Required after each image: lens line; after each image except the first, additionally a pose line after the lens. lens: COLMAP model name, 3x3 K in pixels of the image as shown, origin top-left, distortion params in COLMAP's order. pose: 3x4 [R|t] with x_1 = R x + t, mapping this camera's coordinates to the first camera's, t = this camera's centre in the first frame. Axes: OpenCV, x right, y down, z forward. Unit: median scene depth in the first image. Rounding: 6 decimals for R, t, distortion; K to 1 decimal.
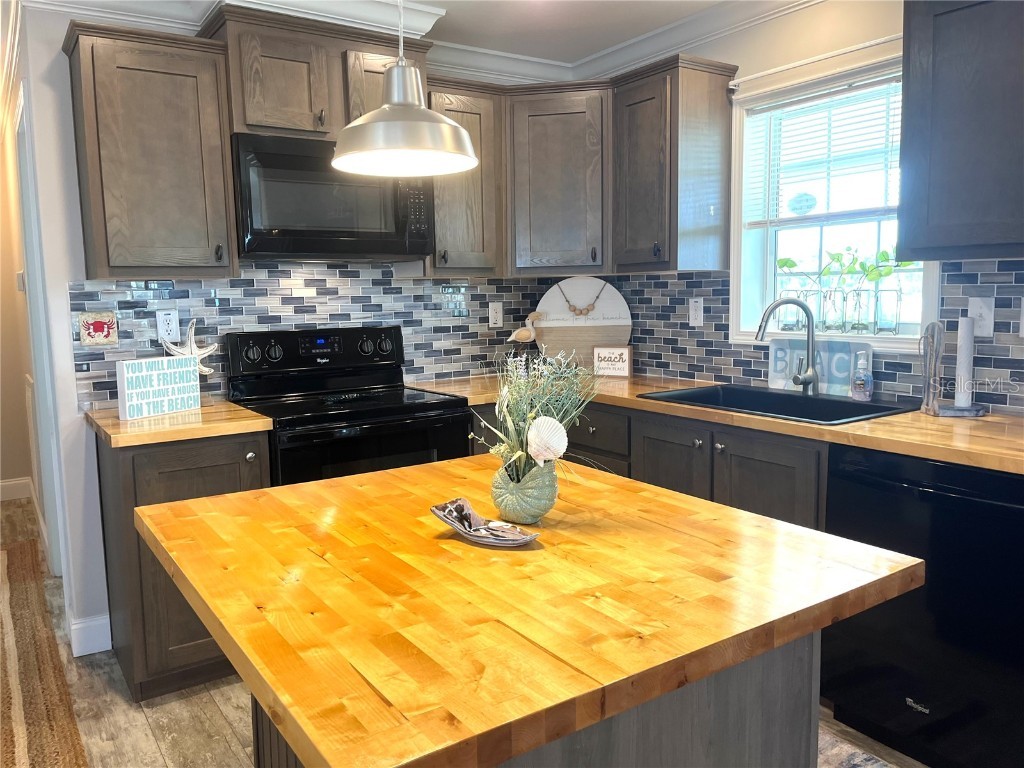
lens RADIAL K [[776.3, 0, 508.4], [0, 776.3, 378.1], [0, 0, 1]] dist [0.069191, -0.099420]
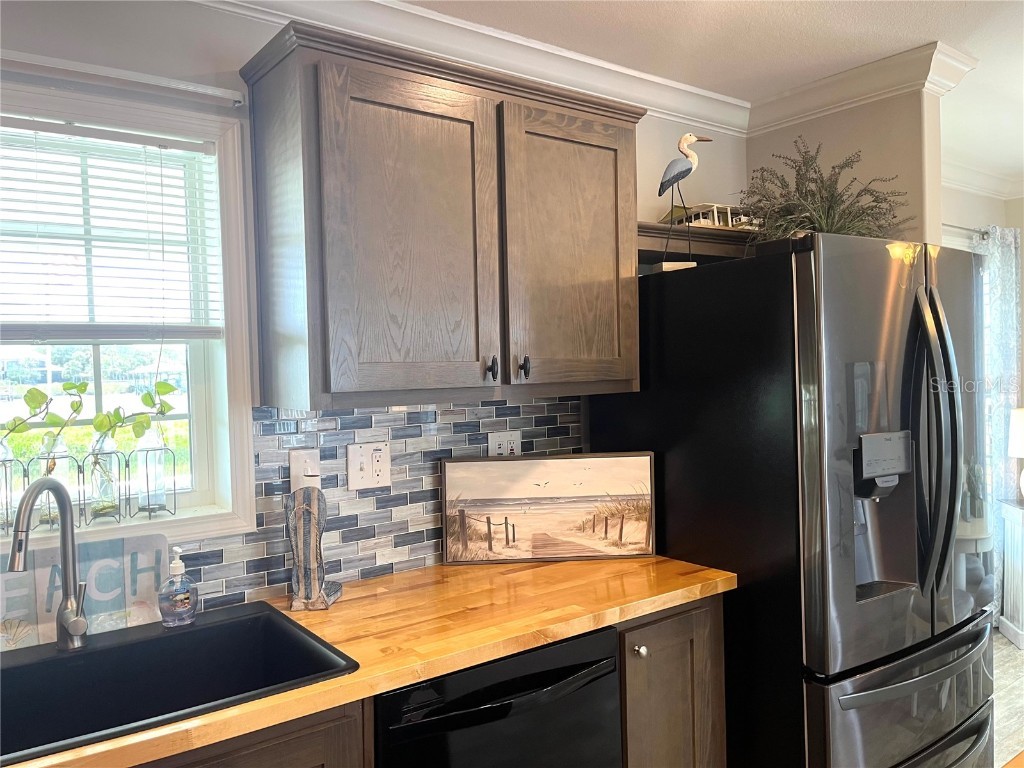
lens RADIAL K [[776.3, 0, 505.3], [0, 776.3, 384.2], [0, 0, 1]] dist [0.069191, -0.099420]
pose [[-0.033925, -0.005067, 0.999412, -0.184833], [0.139171, 0.990220, 0.009745, -0.127042], [-0.989687, 0.139420, -0.032888, 0.692382]]
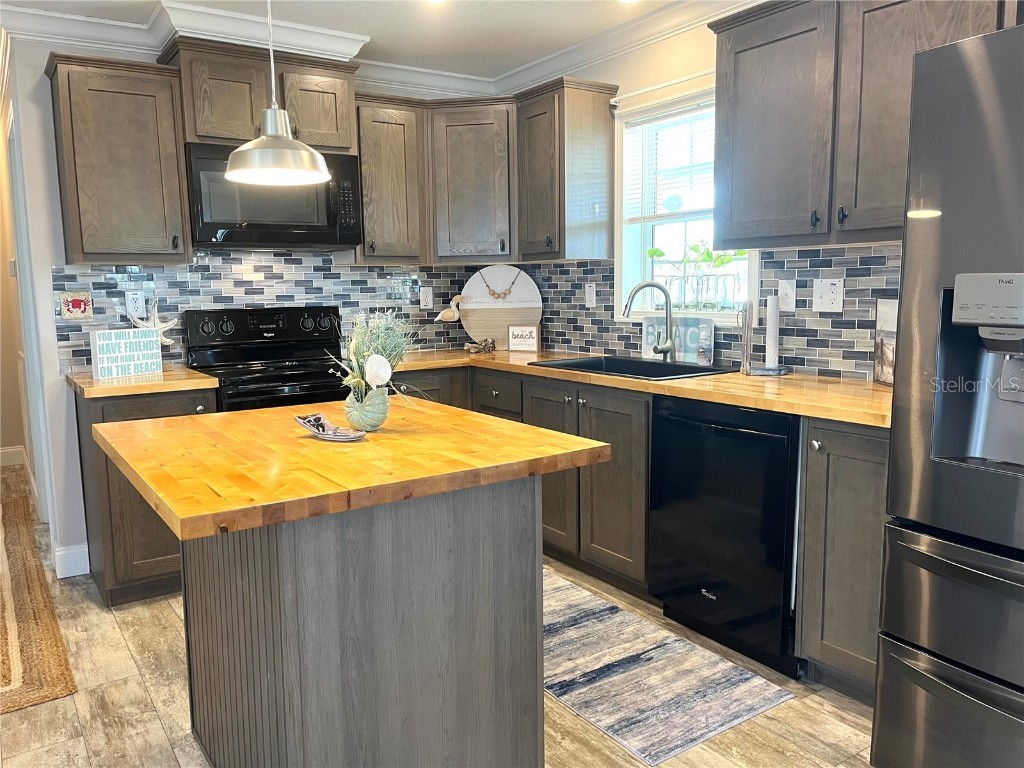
lens RADIAL K [[776.3, 0, 504.6], [0, 776.3, 384.3], [0, 0, 1]] dist [0.069191, -0.099420]
pose [[0.999997, 0.002132, 0.001409, 0.131645], [-0.002154, 0.999879, 0.015402, 0.037817], [-0.001376, -0.015405, 0.999880, -0.204274]]
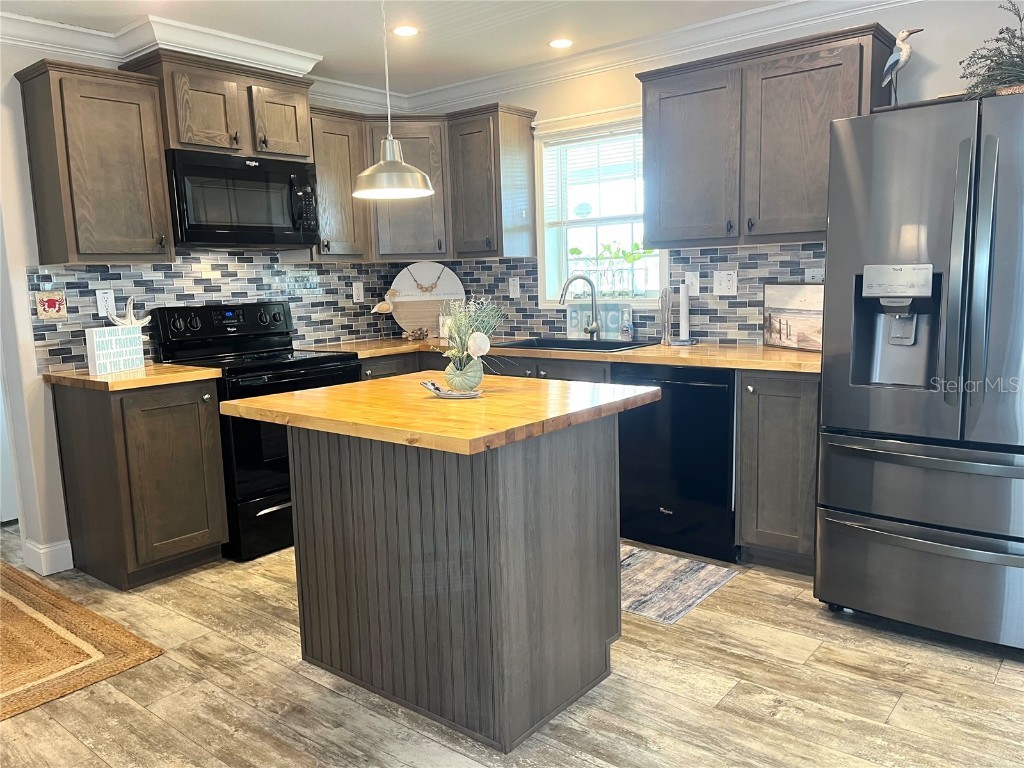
lens RADIAL K [[776.3, 0, 518.6], [0, 776.3, 384.9], [0, 0, 1]] dist [0.069191, -0.099420]
pose [[0.956054, -0.051141, 0.288695, -0.187160], [0.045156, 0.998605, 0.027355, 0.060115], [-0.289692, -0.013117, 0.957030, -0.378937]]
